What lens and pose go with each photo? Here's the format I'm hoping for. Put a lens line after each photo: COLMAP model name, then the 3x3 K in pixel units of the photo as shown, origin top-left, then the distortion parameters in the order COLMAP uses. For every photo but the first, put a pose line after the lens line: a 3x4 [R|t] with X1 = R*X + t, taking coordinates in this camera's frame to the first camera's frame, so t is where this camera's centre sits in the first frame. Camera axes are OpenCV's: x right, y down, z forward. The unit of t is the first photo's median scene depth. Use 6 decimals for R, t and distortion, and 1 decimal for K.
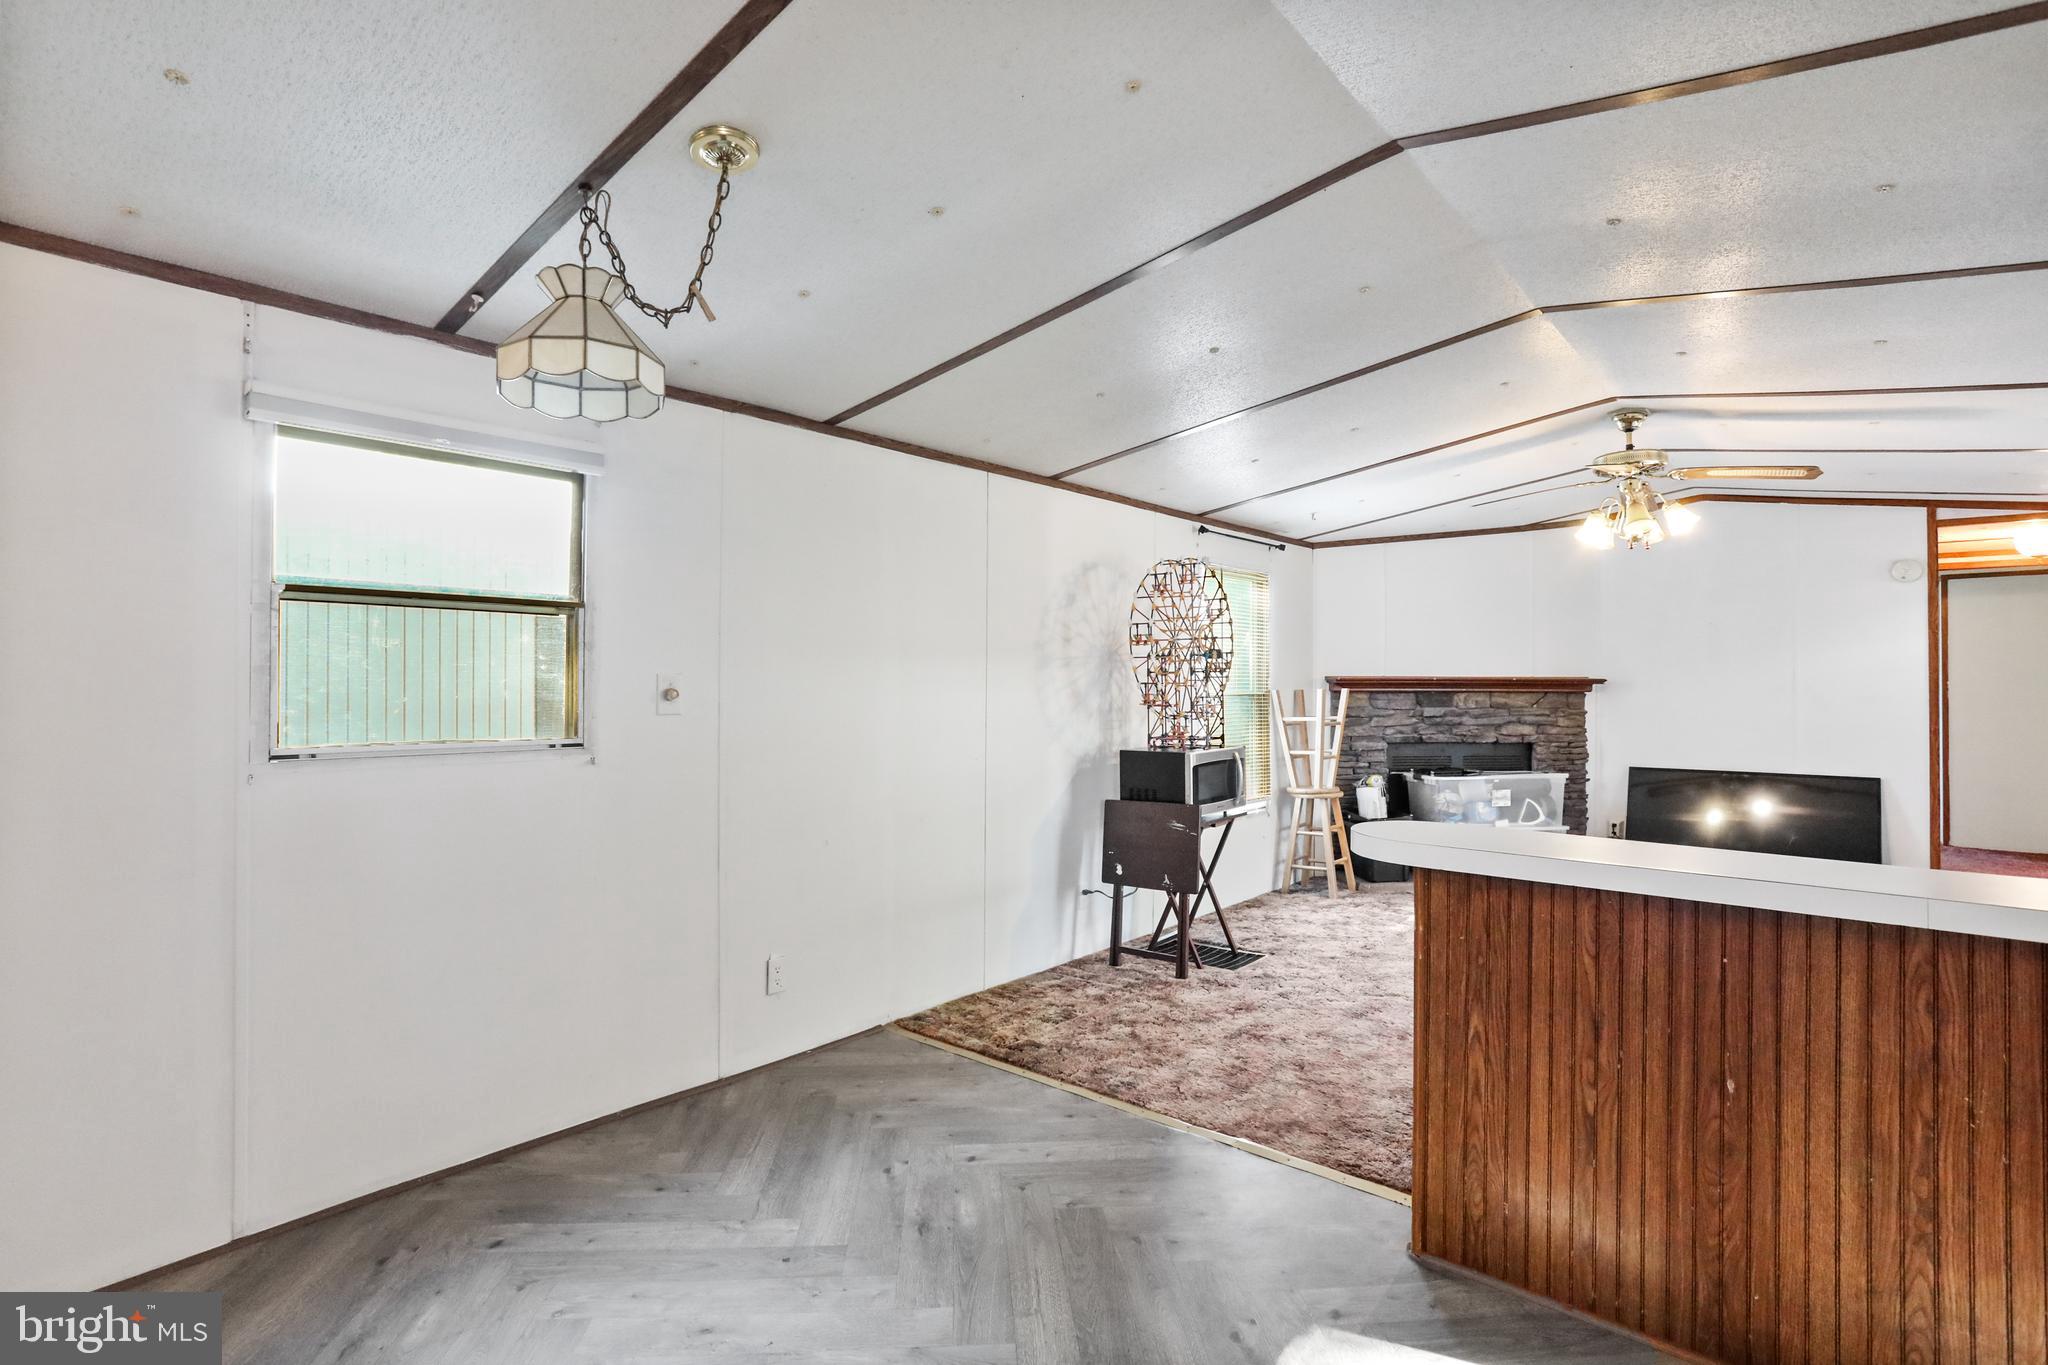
lens RADIAL K [[984.9, 0, 1013.8], [0, 984.9, 688.0], [0, 0, 1]] dist [-0.056329, 0.025774]
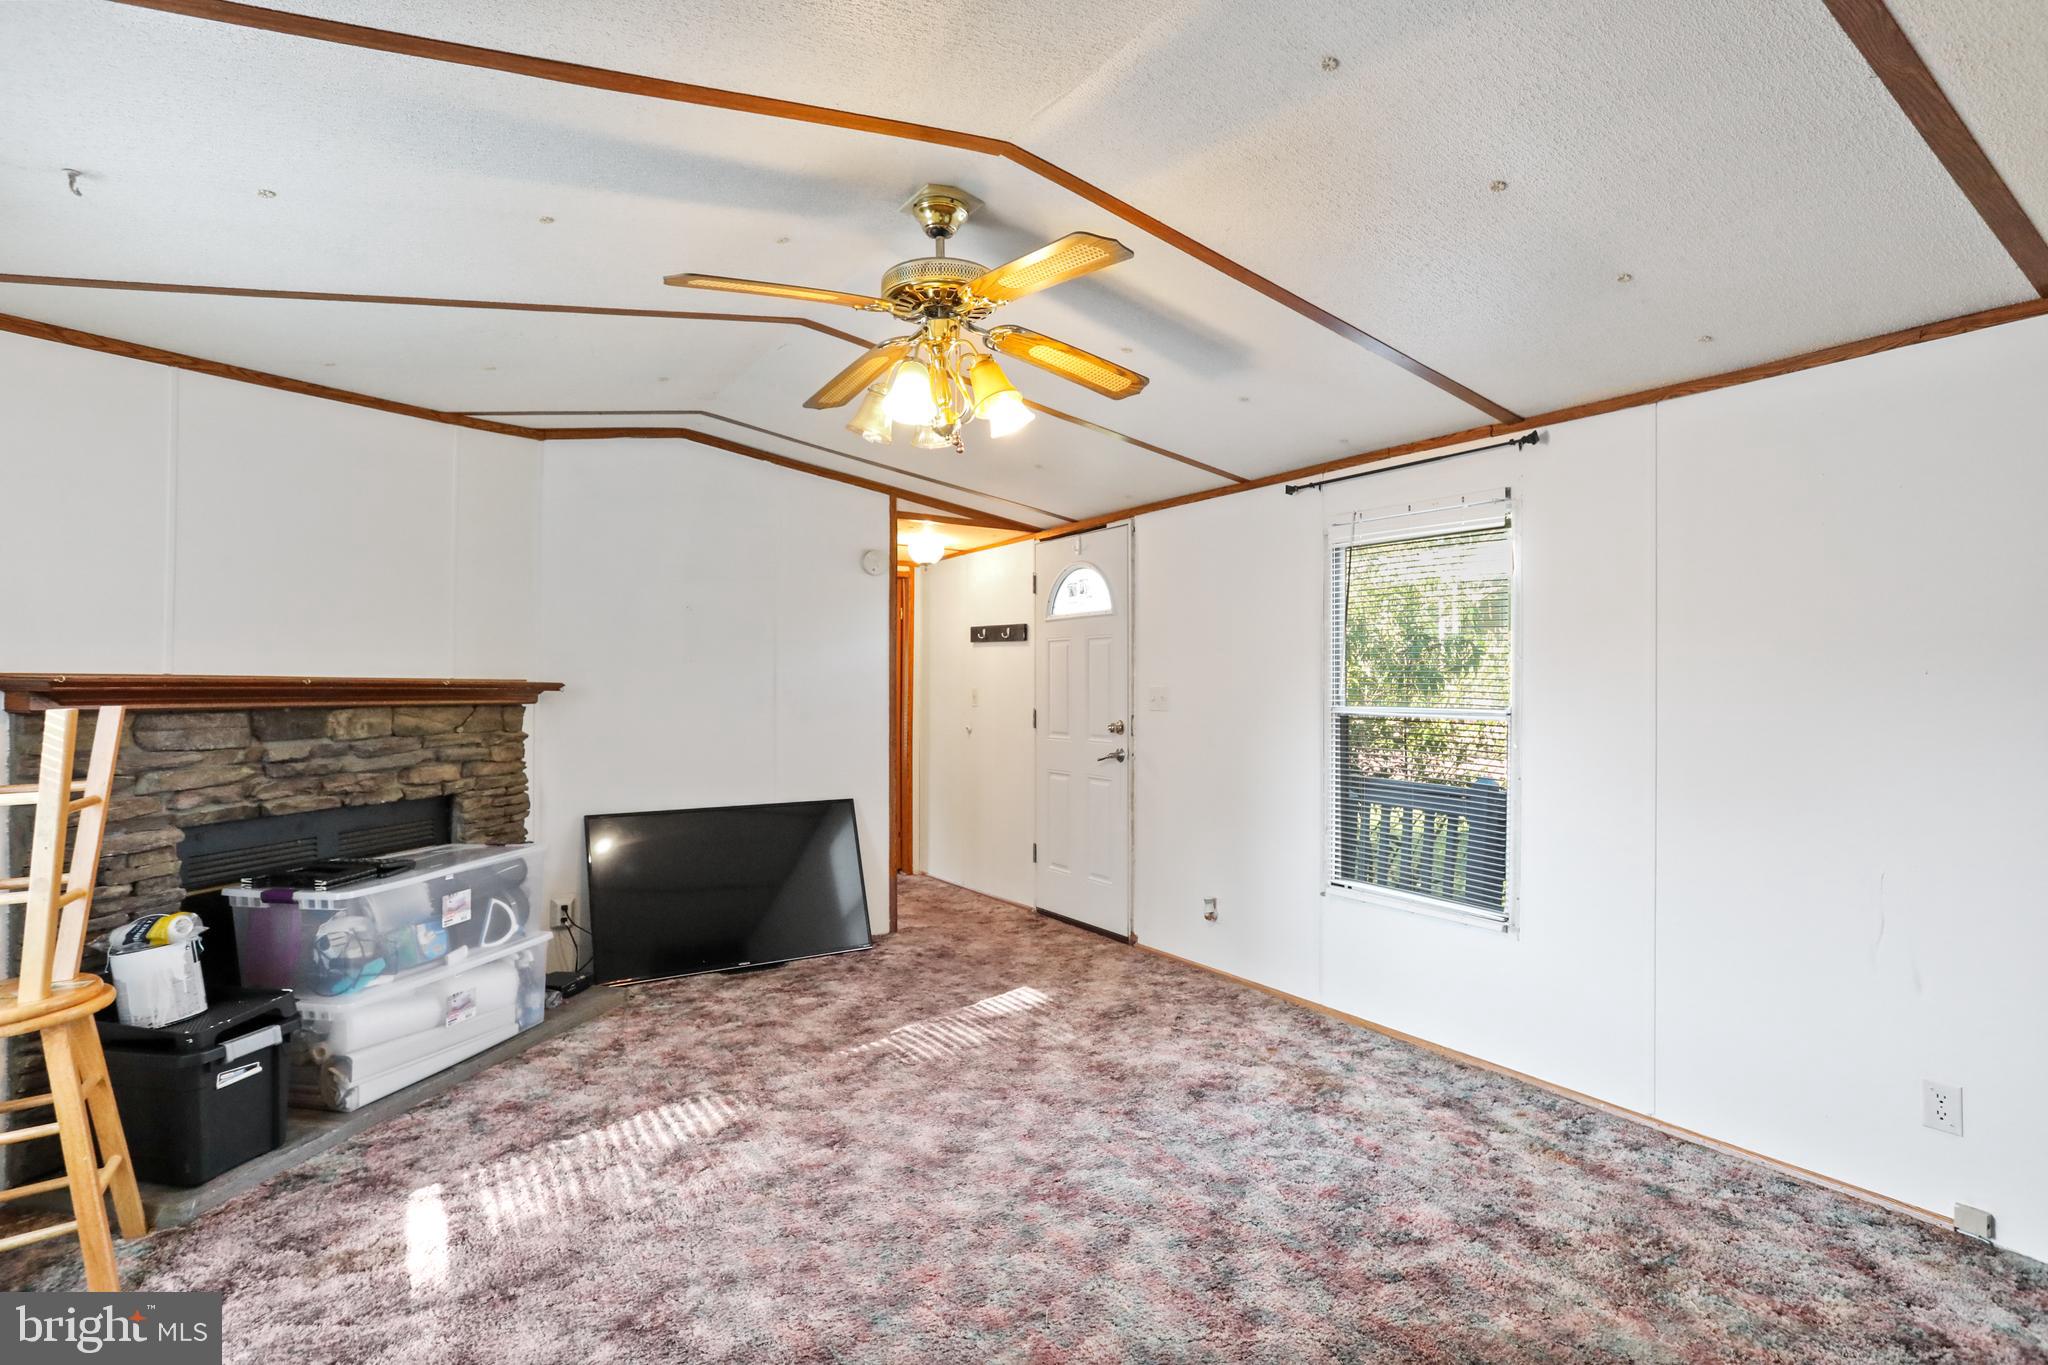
lens RADIAL K [[995.6, 0, 1022.7], [0, 995.6, 696.7], [0, 0, 1]] dist [-0.059387, 0.031197]
pose [[0.281416, -0.008987, 0.959544, 0.121198], [0.003637, 0.999959, 0.008299, -0.007314], [-0.959579, 0.001154, 0.281437, 0.836191]]
